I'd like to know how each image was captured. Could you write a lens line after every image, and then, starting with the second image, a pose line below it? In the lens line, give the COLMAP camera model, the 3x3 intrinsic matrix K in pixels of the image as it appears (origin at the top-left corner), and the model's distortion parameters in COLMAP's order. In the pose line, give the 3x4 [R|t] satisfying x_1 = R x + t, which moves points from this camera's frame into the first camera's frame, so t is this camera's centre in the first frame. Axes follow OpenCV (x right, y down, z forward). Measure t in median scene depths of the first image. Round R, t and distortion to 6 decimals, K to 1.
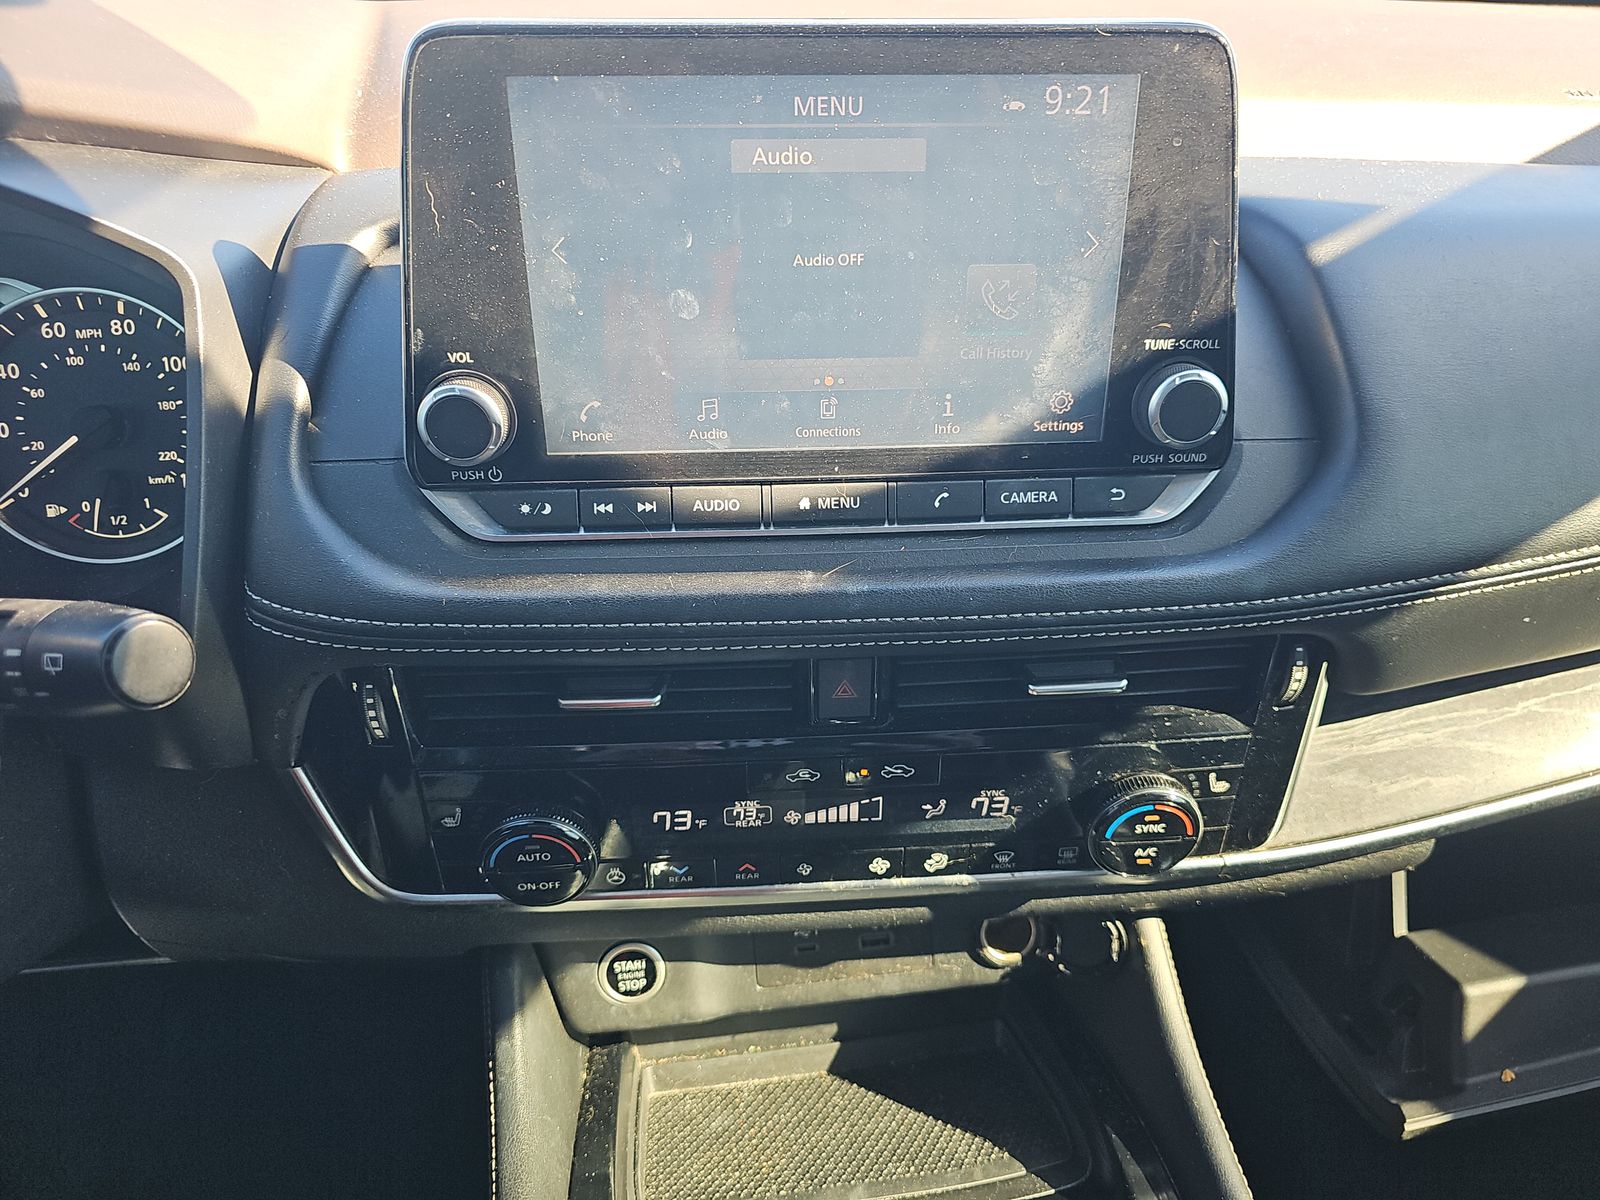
lens RADIAL K [[1073.4, 0, 800.0], [0, 1073.4, 600.0], [0, 0, 1]] dist [0.064791, -0.070439]
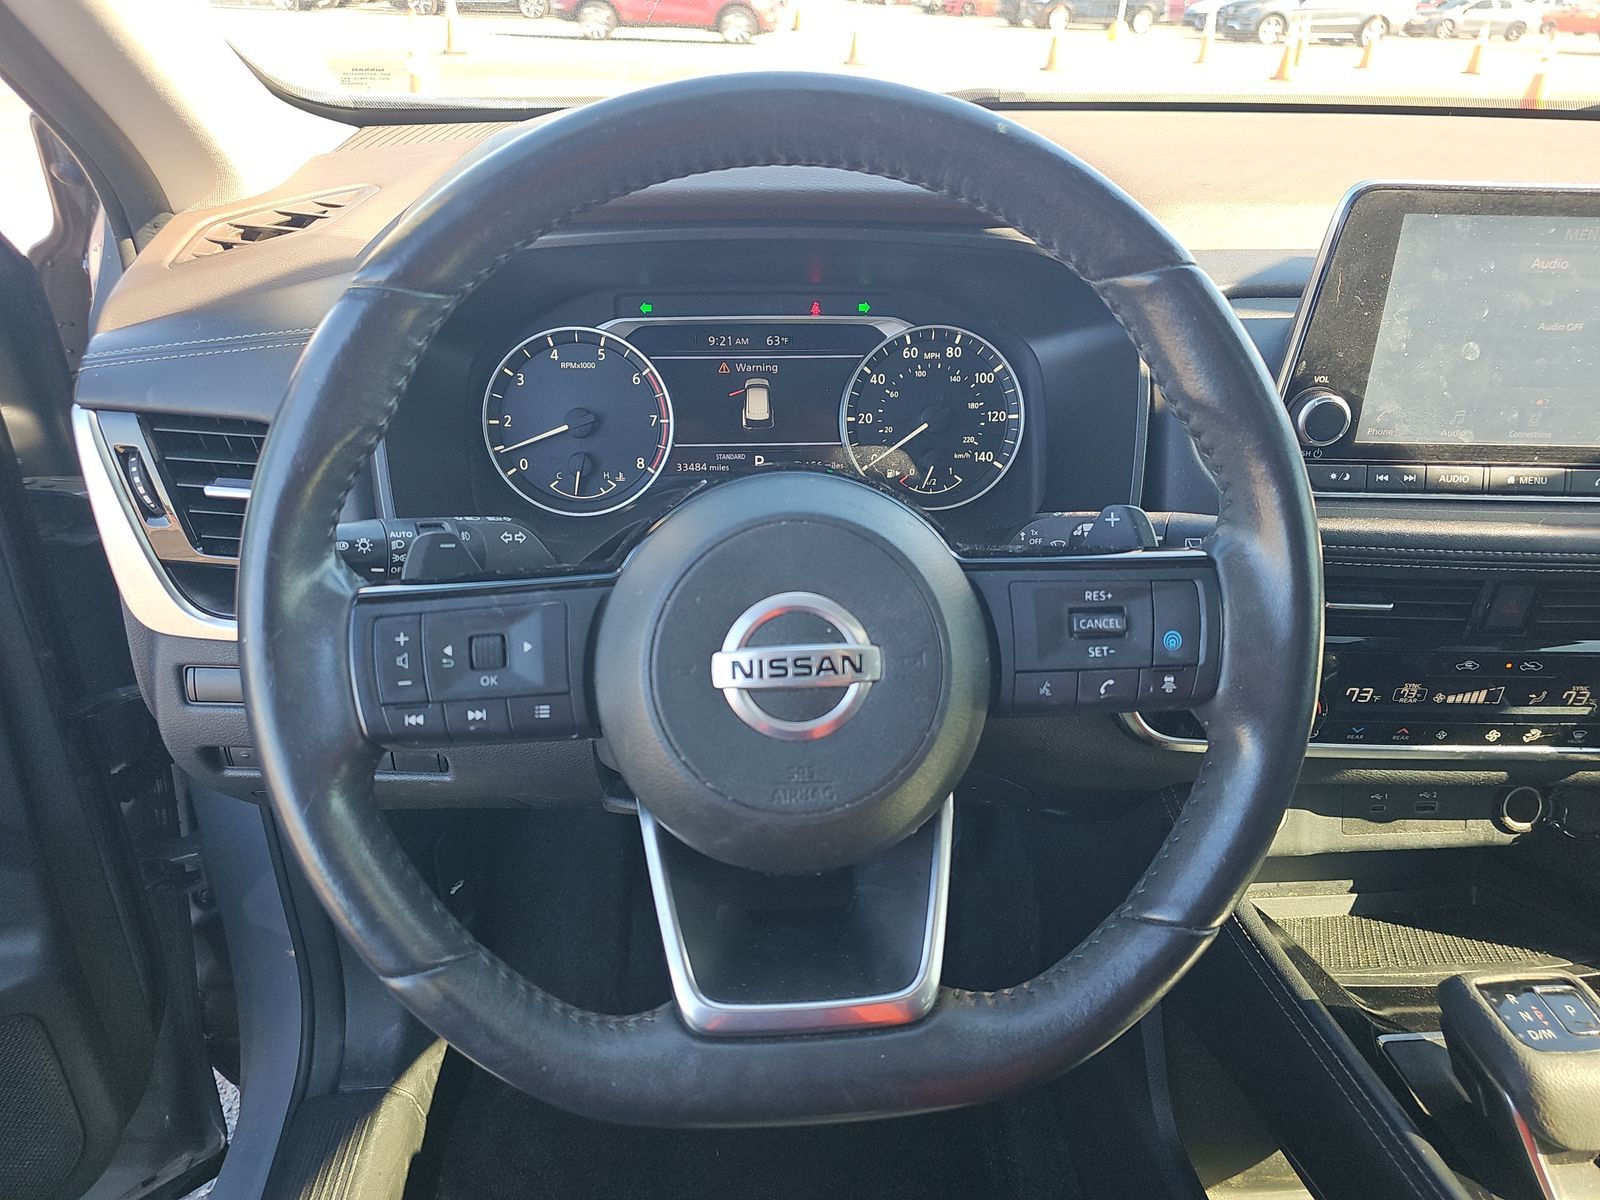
lens RADIAL K [[1073.4, 0, 800.0], [0, 1073.4, 600.0], [0, 0, 1]] dist [0.064791, -0.070439]
pose [[0.997904, 0.045282, -0.046232, -0.796962], [-0.046244, 0.998731, -0.019960, 0.136474], [0.045269, 0.022056, 0.998731, -0.509579]]
